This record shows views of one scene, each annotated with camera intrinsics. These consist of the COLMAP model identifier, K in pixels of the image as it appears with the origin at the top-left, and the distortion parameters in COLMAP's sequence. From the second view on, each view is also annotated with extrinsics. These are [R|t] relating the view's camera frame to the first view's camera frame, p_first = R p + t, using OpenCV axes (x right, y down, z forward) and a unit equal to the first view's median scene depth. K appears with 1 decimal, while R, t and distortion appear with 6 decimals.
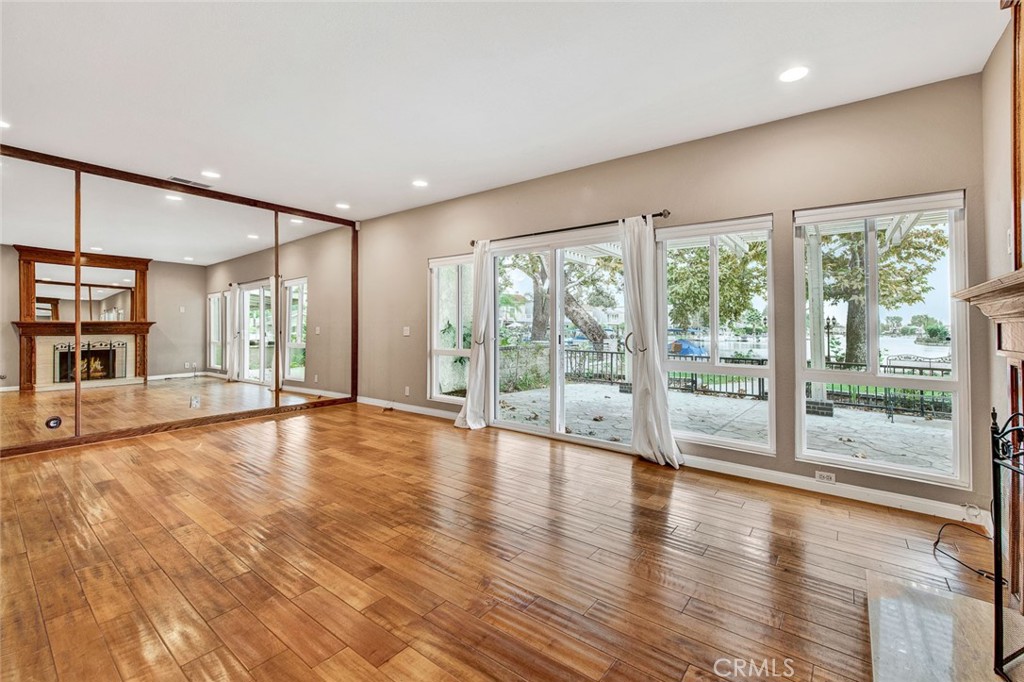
lens RADIAL K [[420.4, 0, 516.0], [0, 420.4, 332.8], [0, 0, 1]] dist [-0.019061, -0.002243]
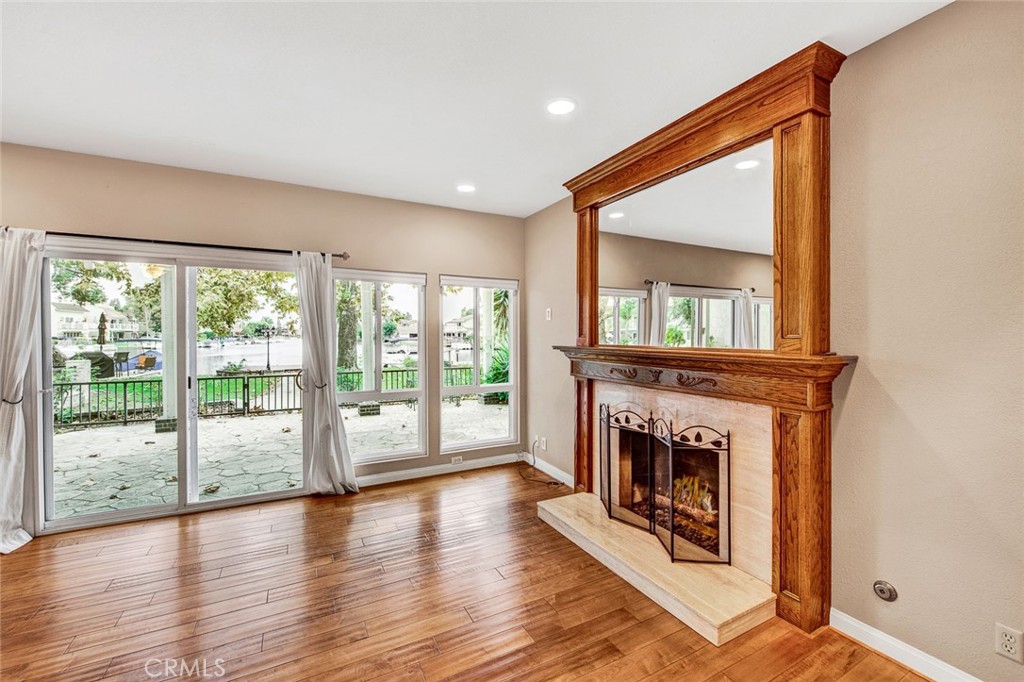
lens RADIAL K [[420.4, 0, 514.5], [0, 420.4, 333.6], [0, 0, 1]] dist [-0.019061, -0.002243]
pose [[0.403419, -0.011663, 0.914941, -0.242064], [0.014854, 0.999870, 0.006196, -0.048514], [-0.914895, 0.011091, 0.403540, 0.100171]]
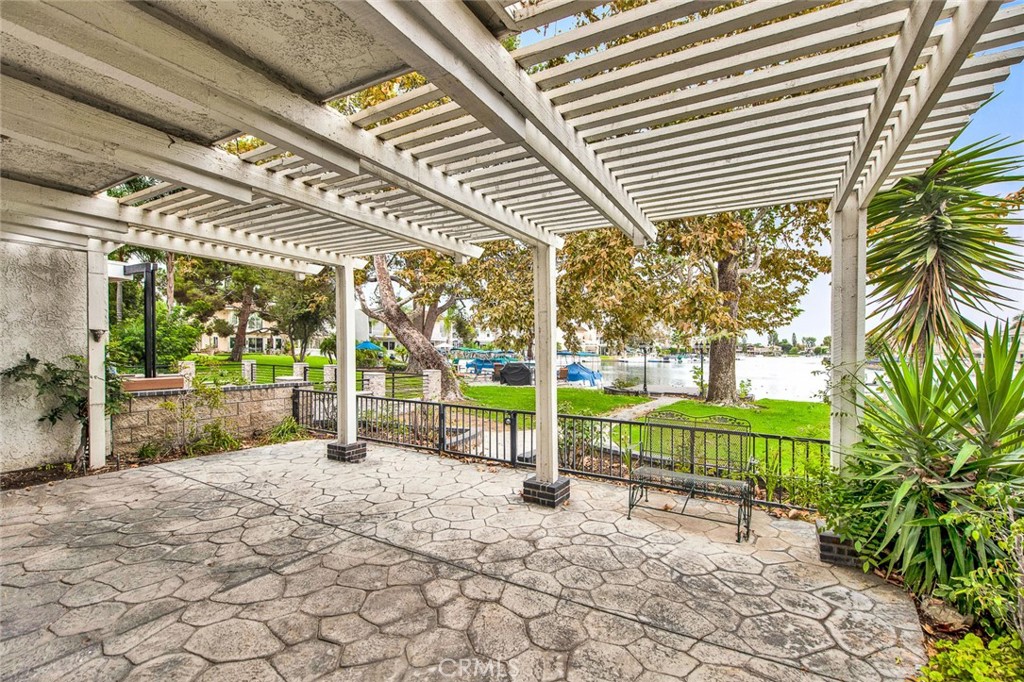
lens RADIAL K [[438.4, 0, 531.2], [0, 438.4, 349.6], [0, 0, 1]] dist [-0.001090, -0.000027]
pose [[0.985151, 0.002797, 0.171667, 0.555127], [-0.002057, 0.999988, -0.004485, -0.041373], [-0.171678, 0.004065, 0.985145, 0.297000]]
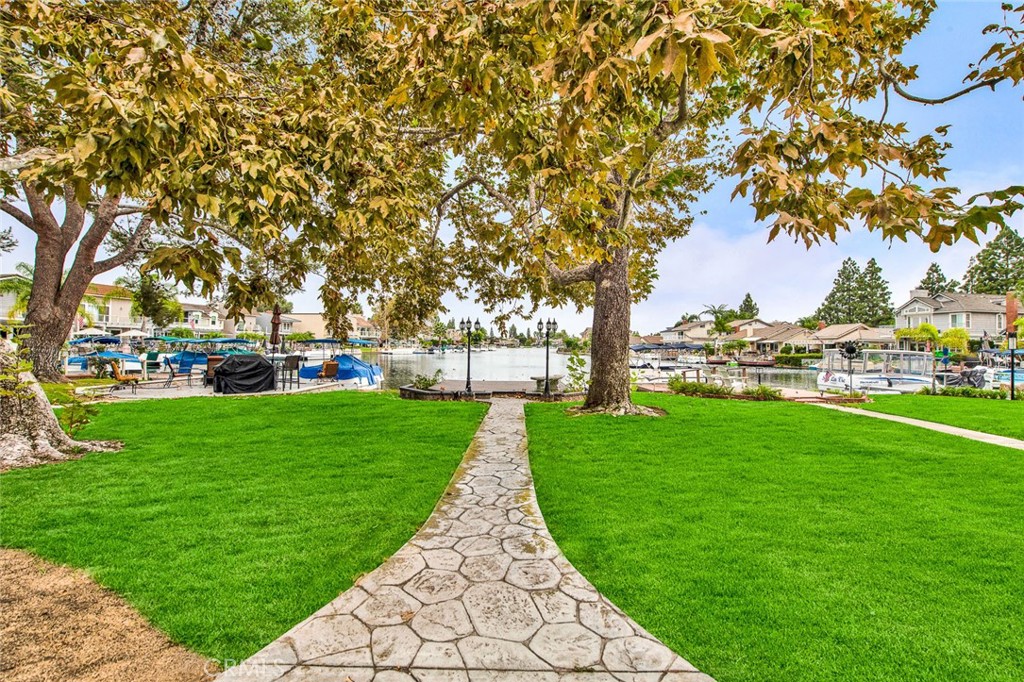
lens RADIAL K [[420.4, 0, 510.8], [0, 420.4, 341.2], [0, 0, 1]] dist [-0.019061, -0.002243]
pose [[0.772610, 0.003333, 0.634872, 0.713676], [0.002441, 0.999963, -0.008220, 0.000199], [-0.634876, 0.007901, 0.772574, 1.325783]]
